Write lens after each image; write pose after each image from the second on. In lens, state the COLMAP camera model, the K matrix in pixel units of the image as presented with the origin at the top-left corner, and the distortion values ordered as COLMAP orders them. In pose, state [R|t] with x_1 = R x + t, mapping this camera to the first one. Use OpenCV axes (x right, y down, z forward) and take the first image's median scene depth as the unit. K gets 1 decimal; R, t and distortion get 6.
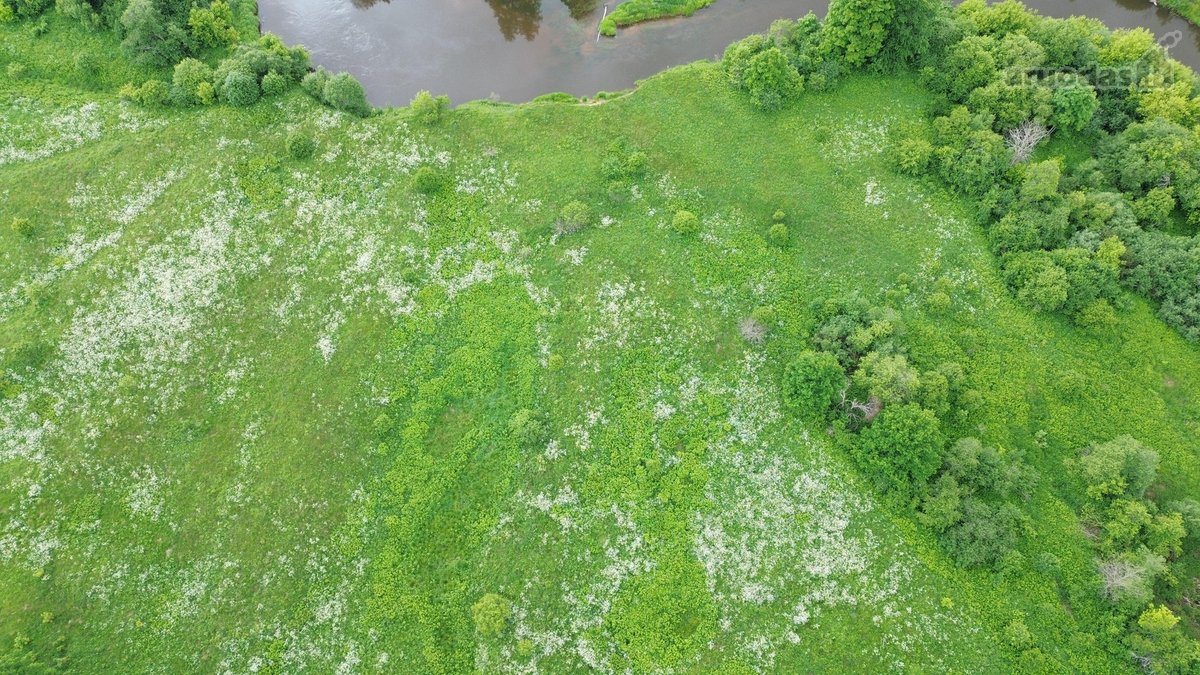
lens RADIAL K [[842.8, 0, 602.1], [0, 842.8, 338.6], [0, 0, 1]] dist [0.087029, -0.080611]
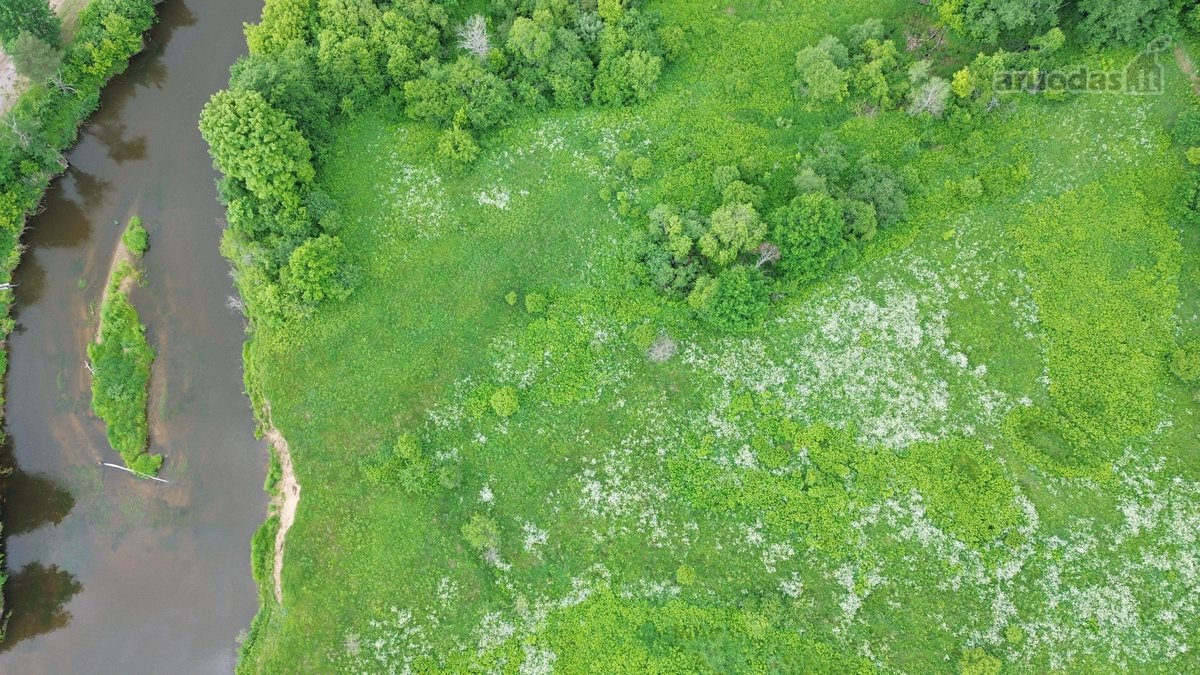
lens RADIAL K [[842.8, 0, 602.1], [0, 842.8, 338.6], [0, 0, 1]] dist [0.087029, -0.080611]
pose [[0.100094, -0.938505, 0.330437, -0.132610], [0.887901, 0.234125, 0.396002, -0.475311], [-0.449014, 0.253758, 0.856734, 0.259849]]
